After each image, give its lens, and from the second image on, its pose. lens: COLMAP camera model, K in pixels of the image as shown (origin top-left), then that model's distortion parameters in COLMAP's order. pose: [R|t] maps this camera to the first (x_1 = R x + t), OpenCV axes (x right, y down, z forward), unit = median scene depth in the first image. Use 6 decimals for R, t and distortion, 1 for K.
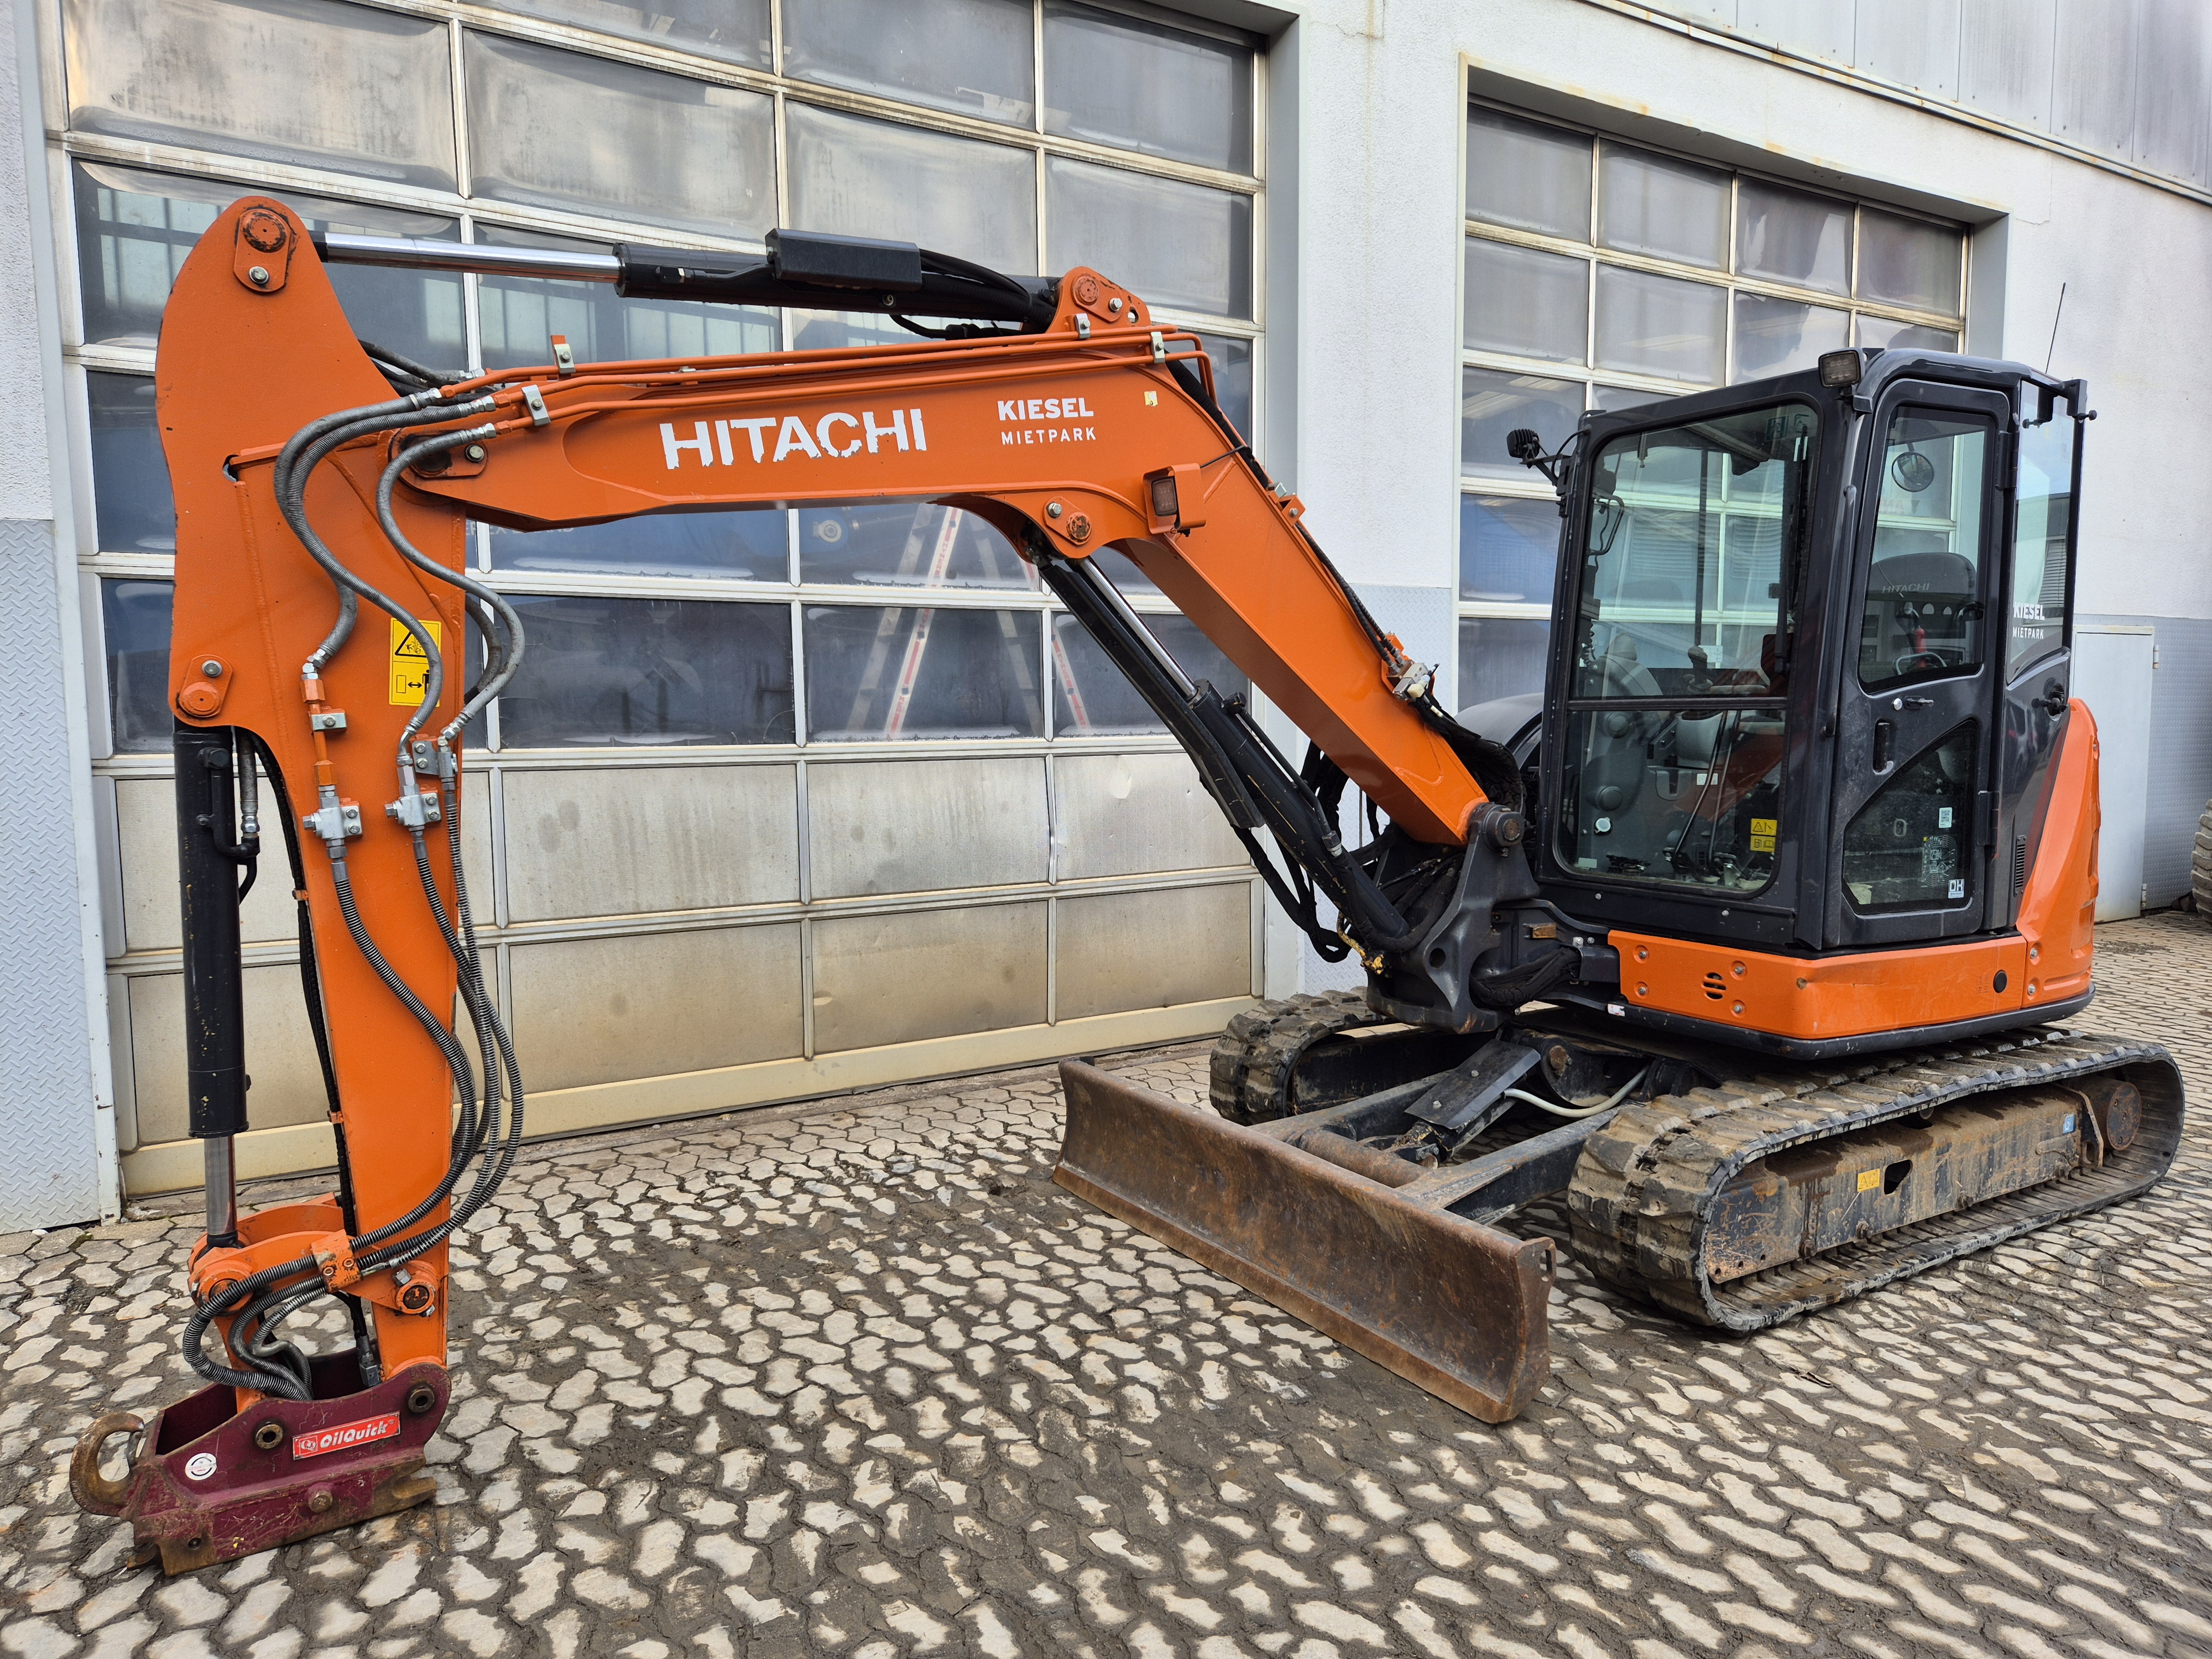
lens RADIAL K [[1481.4, 0, 1113.0], [0, 1481.4, 838.6], [0, 0, 1]] dist [0.073210, -0.056742]
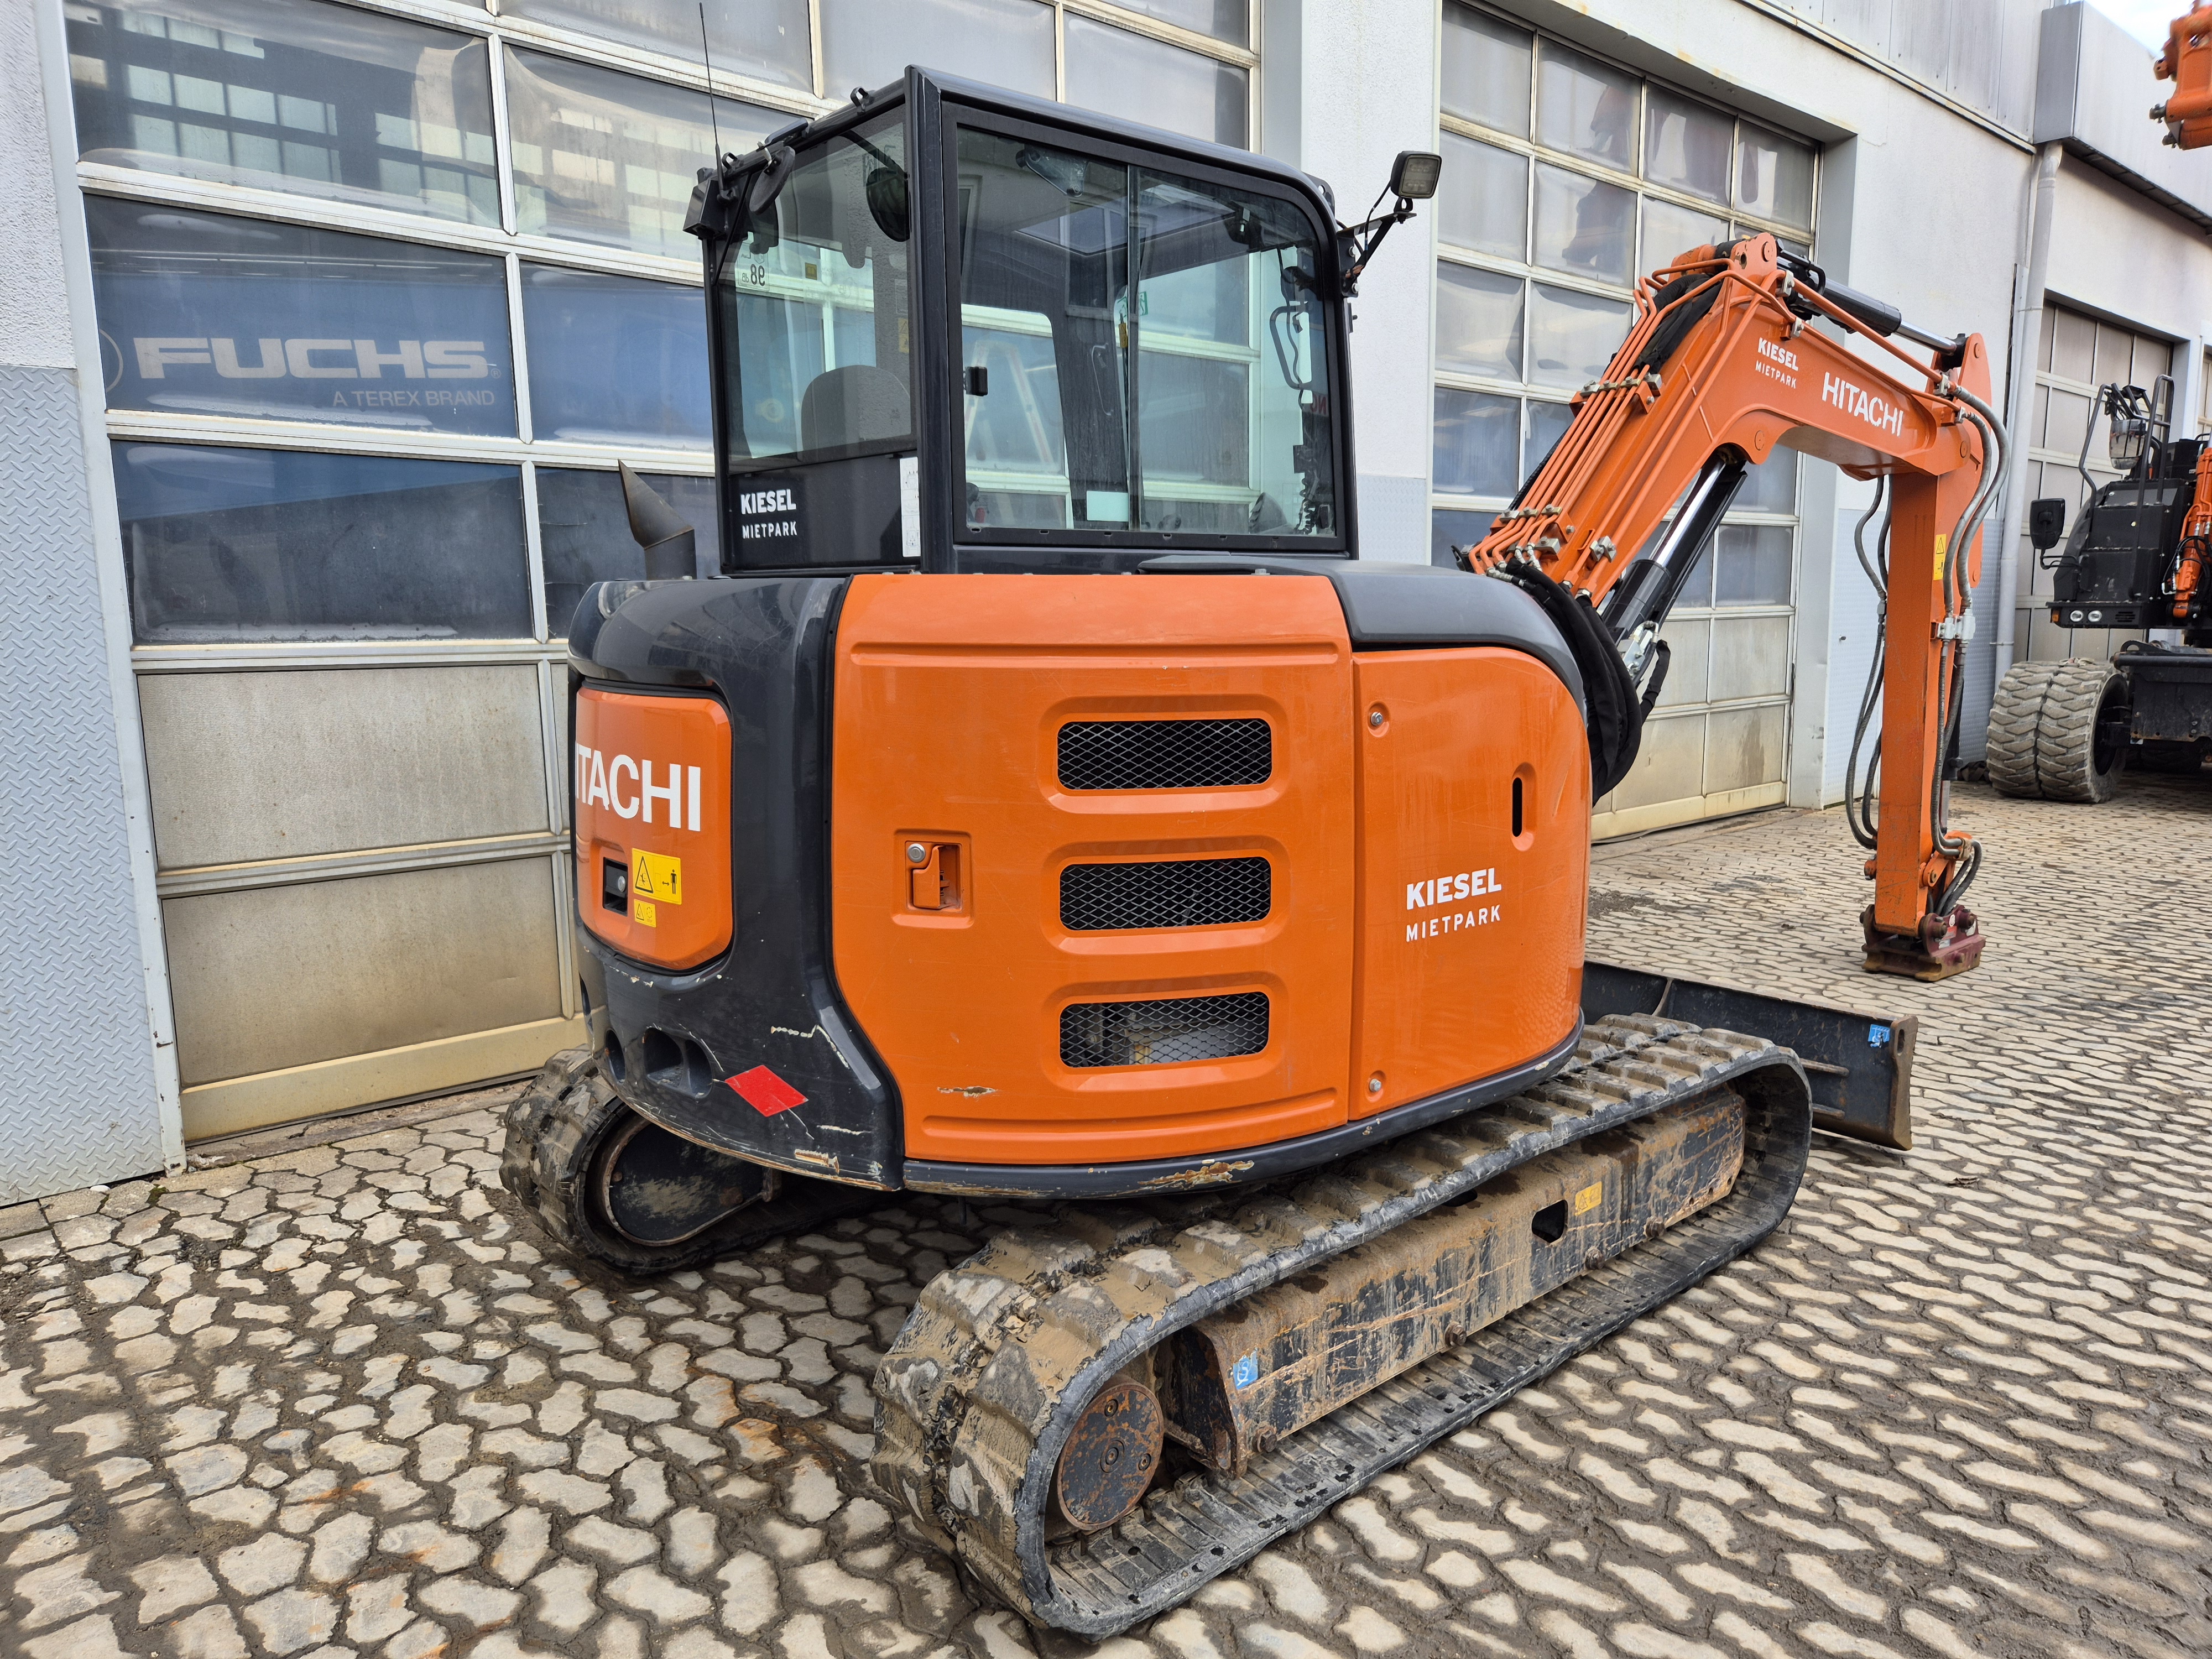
lens RADIAL K [[1481.4, 0, 1126.6], [0, 1481.4, 829.8], [0, 0, 1]] dist [0.073210, -0.056742]
pose [[0.982397, -0.032017, 0.184043, -0.291407], [0.021593, 0.998062, 0.058369, 0.013253], [-0.185555, -0.053368, 0.981184, 0.036349]]
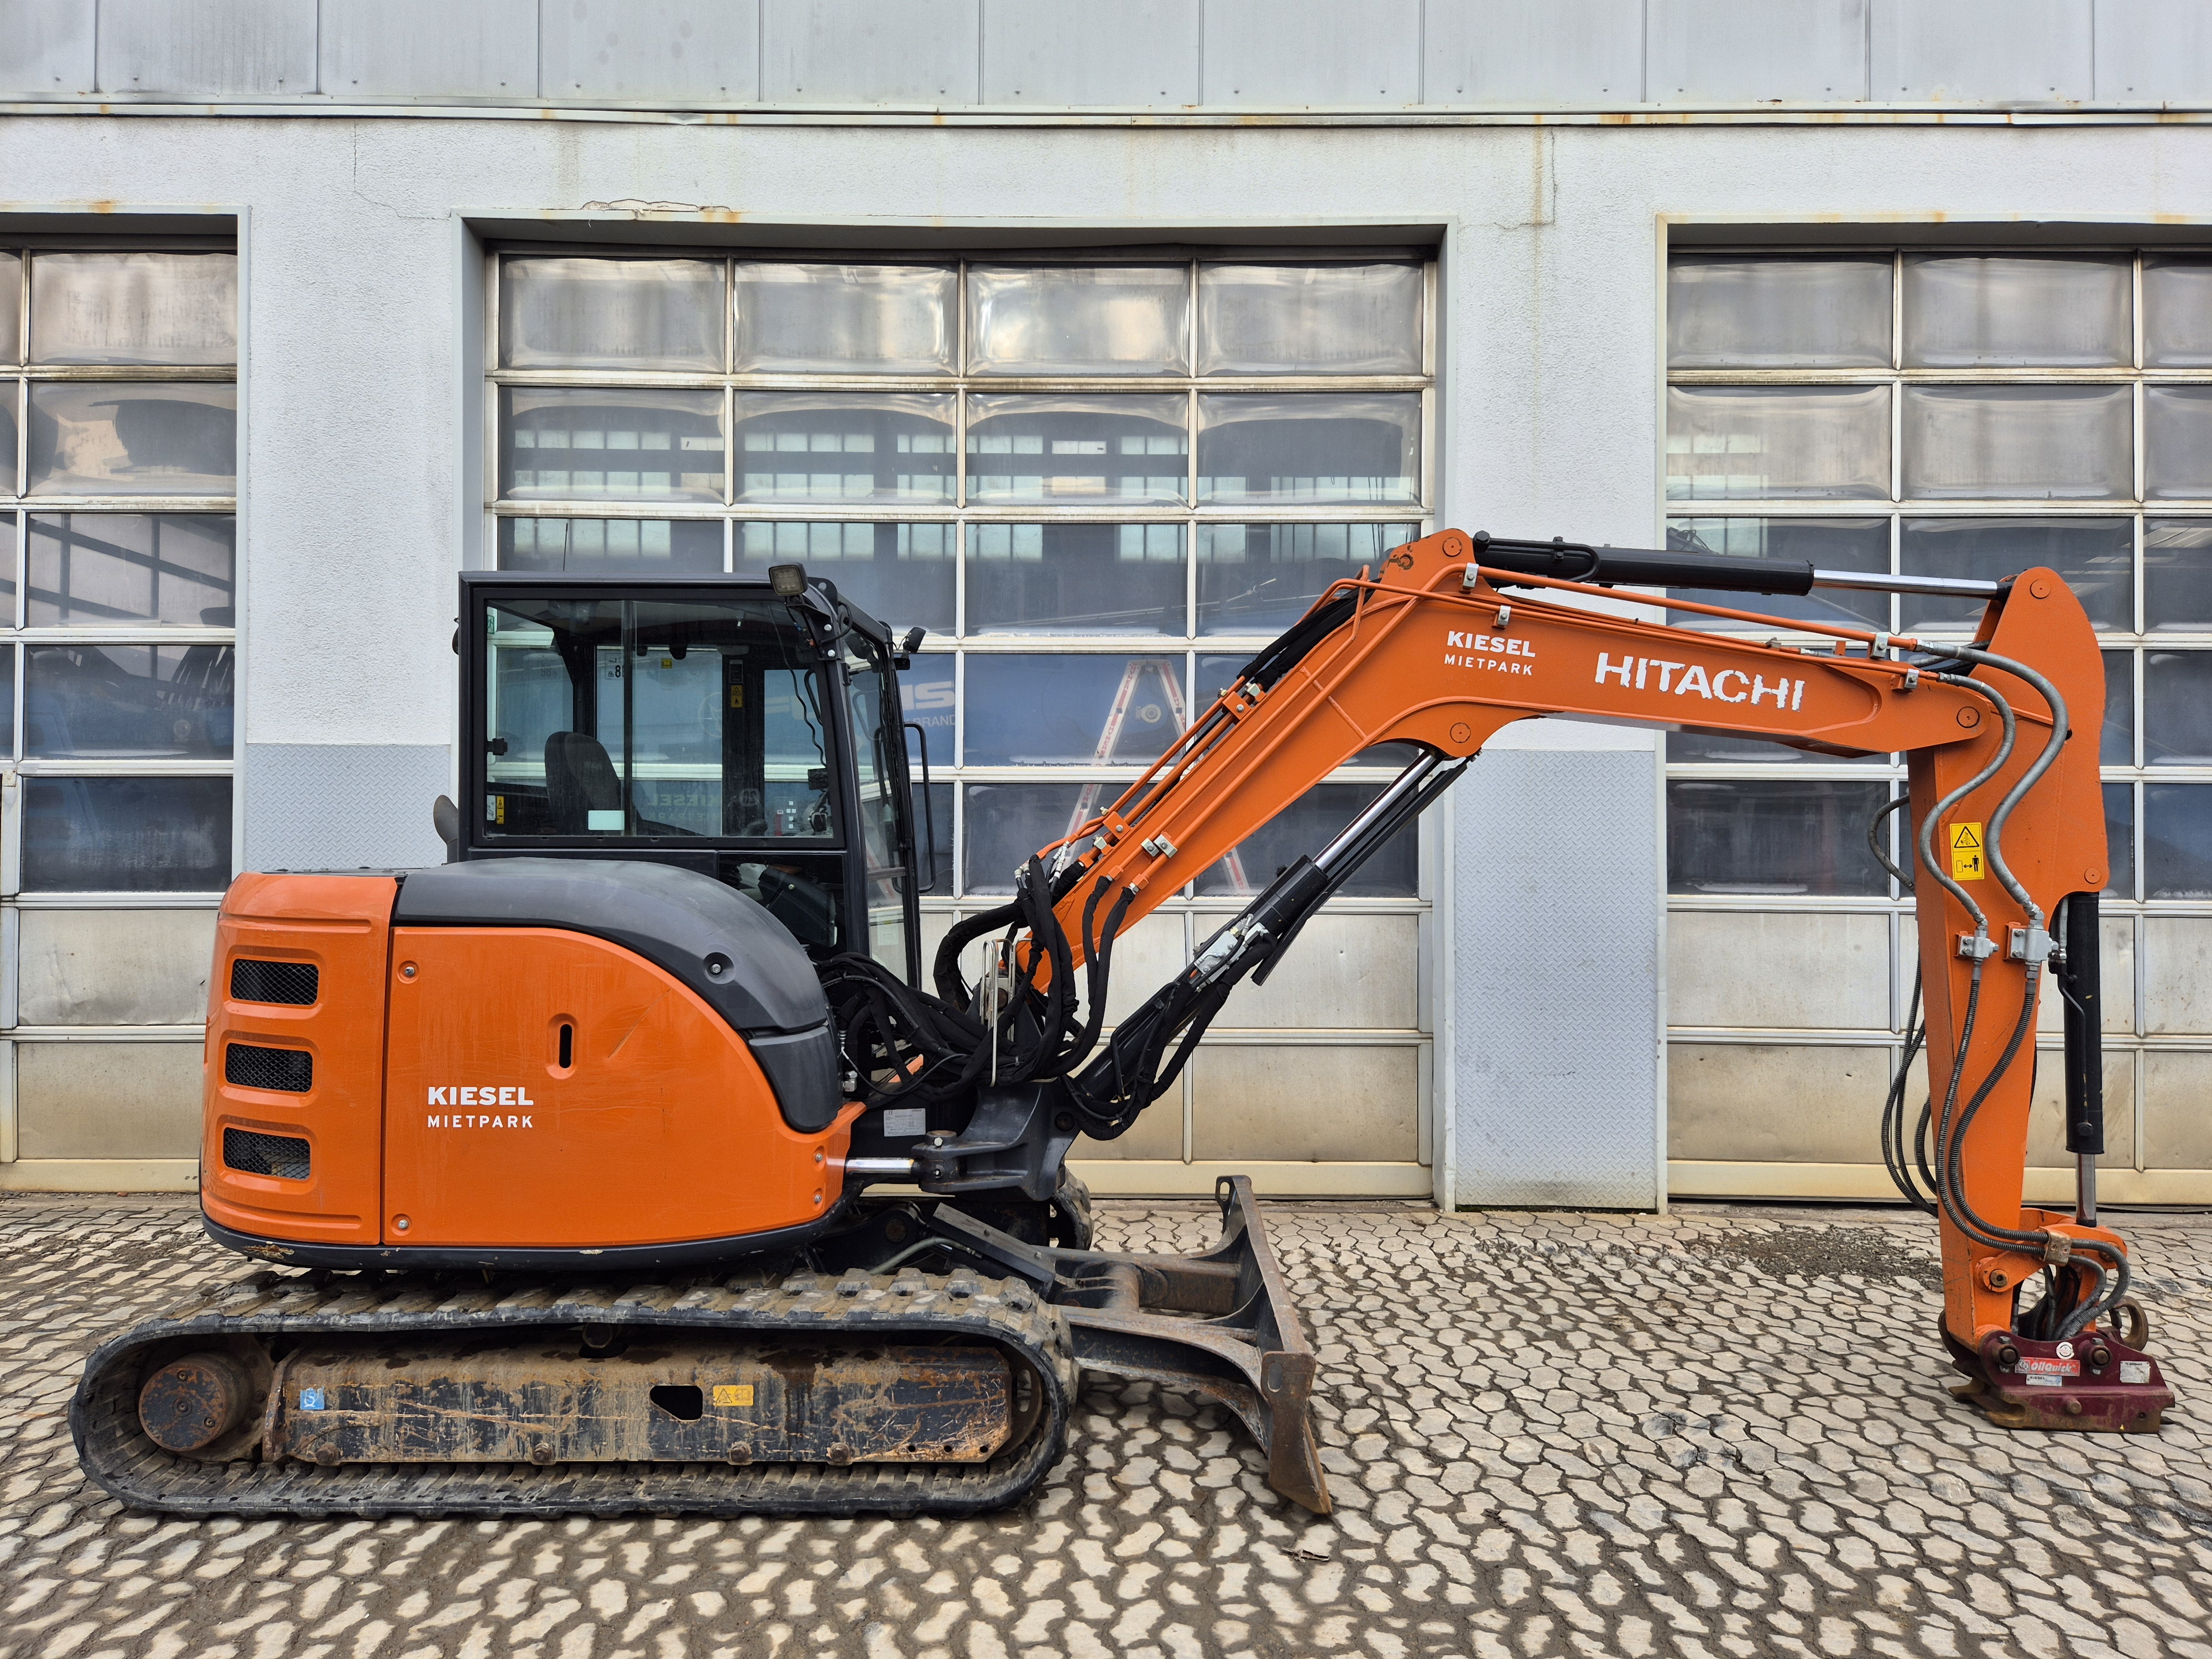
lens RADIAL K [[1481.4, 0, 1120.3], [0, 1481.4, 838.7], [0, 0, 1]] dist [0.073210, -0.056742]
pose [[0.853557, 0.005844, -0.520966, 0.736114], [-0.058761, 0.994637, -0.085119, -0.021169], [0.517674, 0.103266, 0.849323, 0.045640]]
